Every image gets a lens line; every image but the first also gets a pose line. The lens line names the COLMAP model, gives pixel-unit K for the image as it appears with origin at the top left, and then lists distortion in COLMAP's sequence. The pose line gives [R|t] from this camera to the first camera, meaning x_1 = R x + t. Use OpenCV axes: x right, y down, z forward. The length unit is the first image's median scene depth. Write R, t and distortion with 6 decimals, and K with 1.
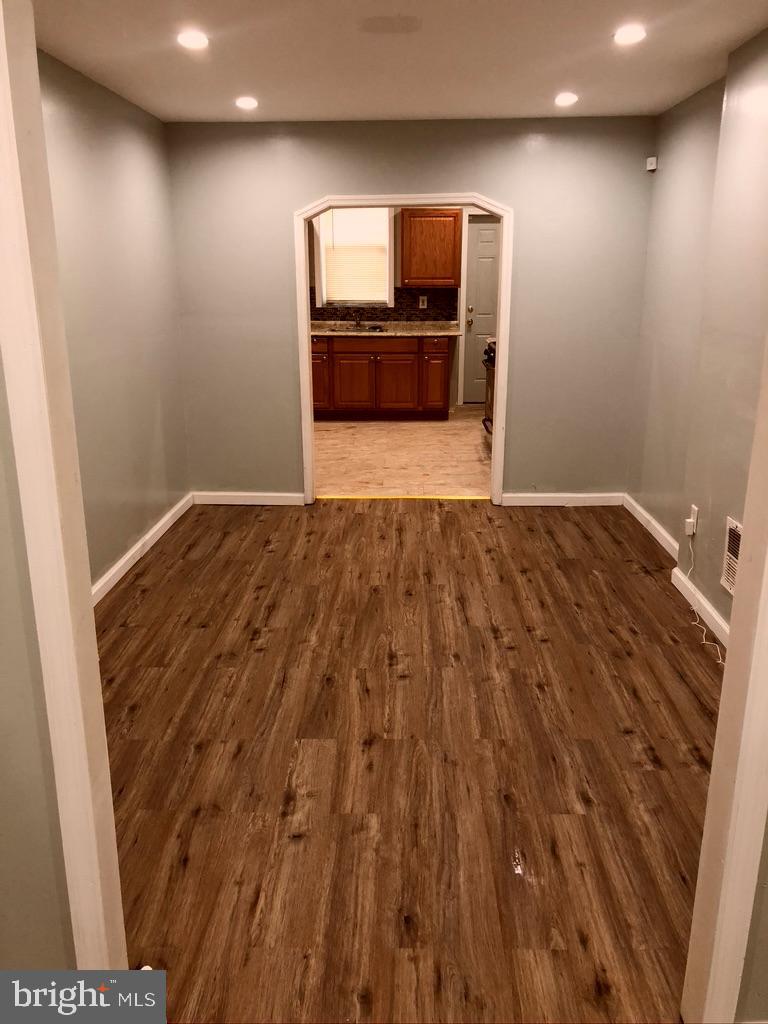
lens RADIAL K [[837.4, 0, 390.0], [0, 837.4, 505.9], [0, 0, 1]] dist [0.058547, -0.068746]
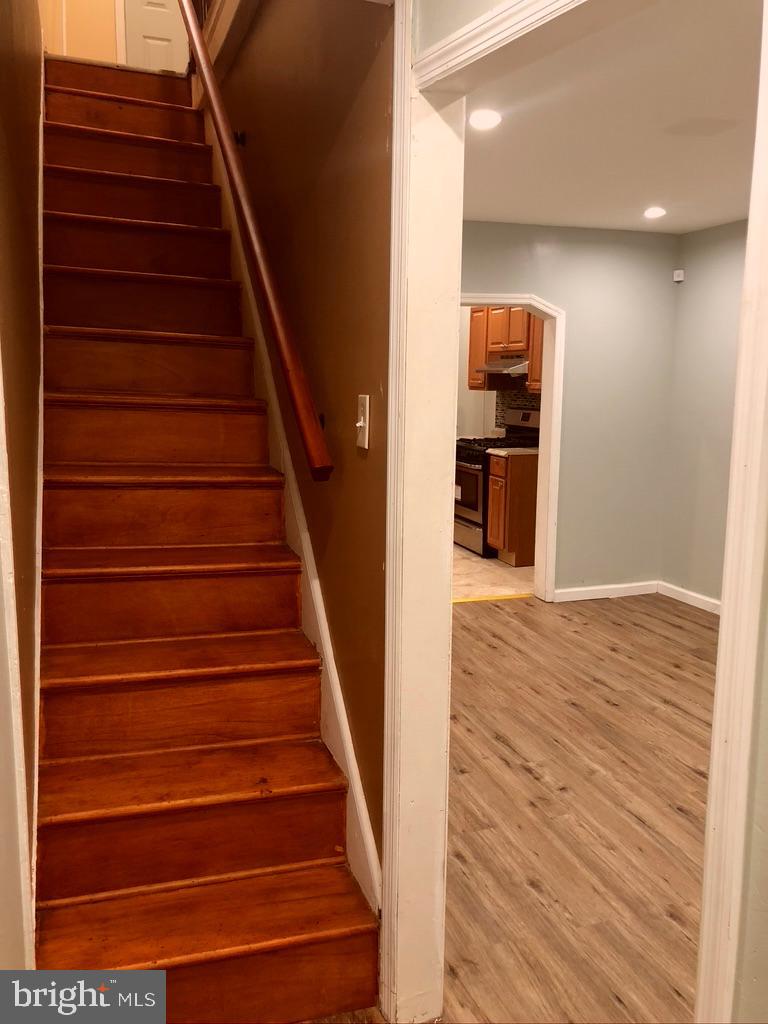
lens RADIAL K [[837.4, 0, 381.3], [0, 837.4, 522.5], [0, 0, 1]] dist [0.058547, -0.068746]
pose [[0.937048, -0.053013, 0.345152, -0.402769], [0.085473, 0.993163, -0.079506, -0.033314], [-0.338577, 0.104002, 0.935173, 0.136129]]
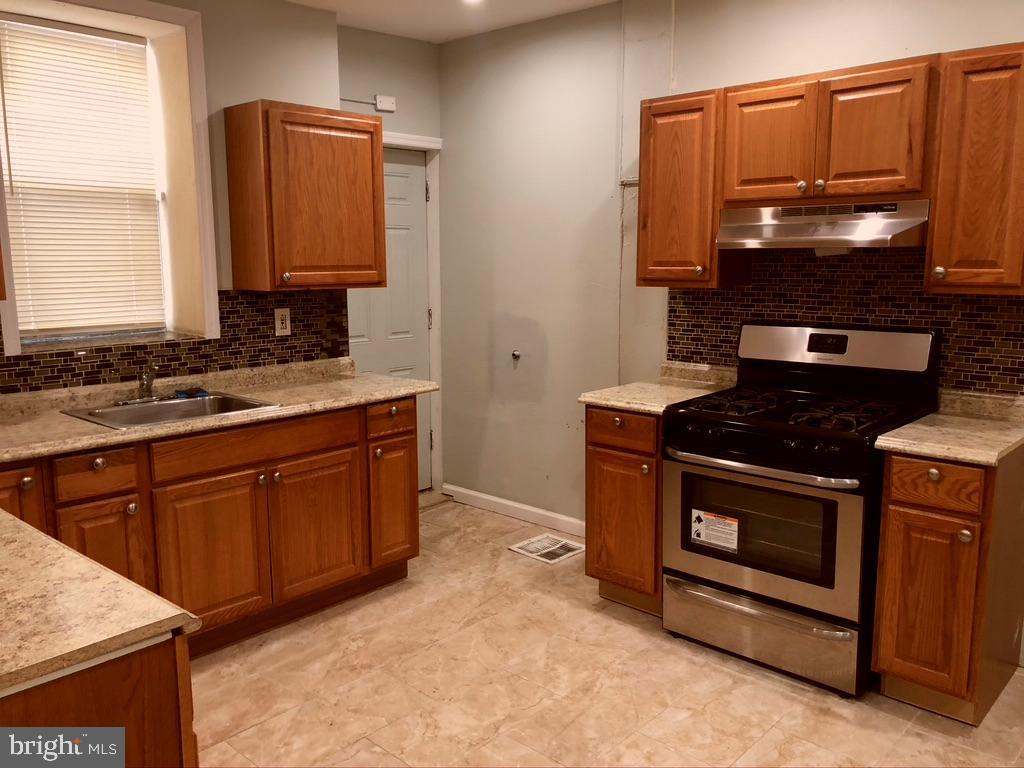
lens RADIAL K [[837.4, 0, 503.3], [0, 837.4, 383.2], [0, 0, 1]] dist [0.058547, -0.068746]
pose [[0.671745, -0.118612, 0.731225, -0.327552], [0.210603, 0.976945, -0.035002, -0.275250], [-0.710215, 0.177511, 0.681237, 1.005736]]
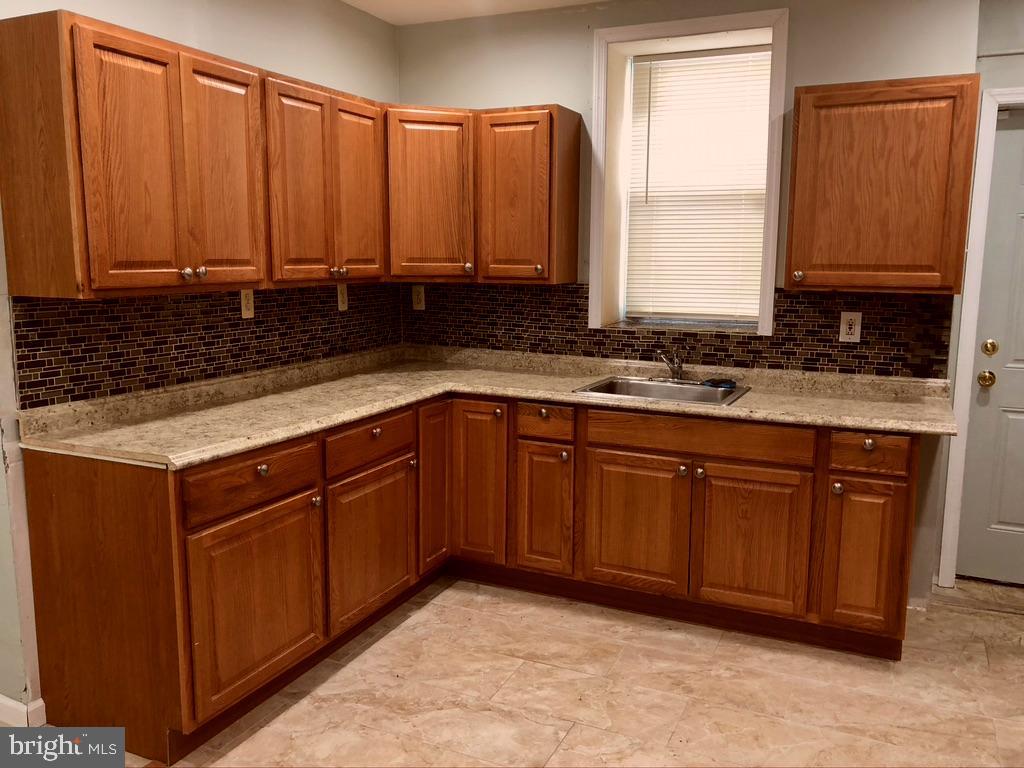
lens RADIAL K [[837.4, 0, 509.7], [0, 837.4, 378.4], [0, 0, 1]] dist [0.058547, -0.068746]
pose [[0.913659, 0.066266, -0.401045, 0.085621], [-0.119285, 0.986893, -0.108687, -0.251602], [0.388586, 0.147141, 0.909588, 0.937250]]
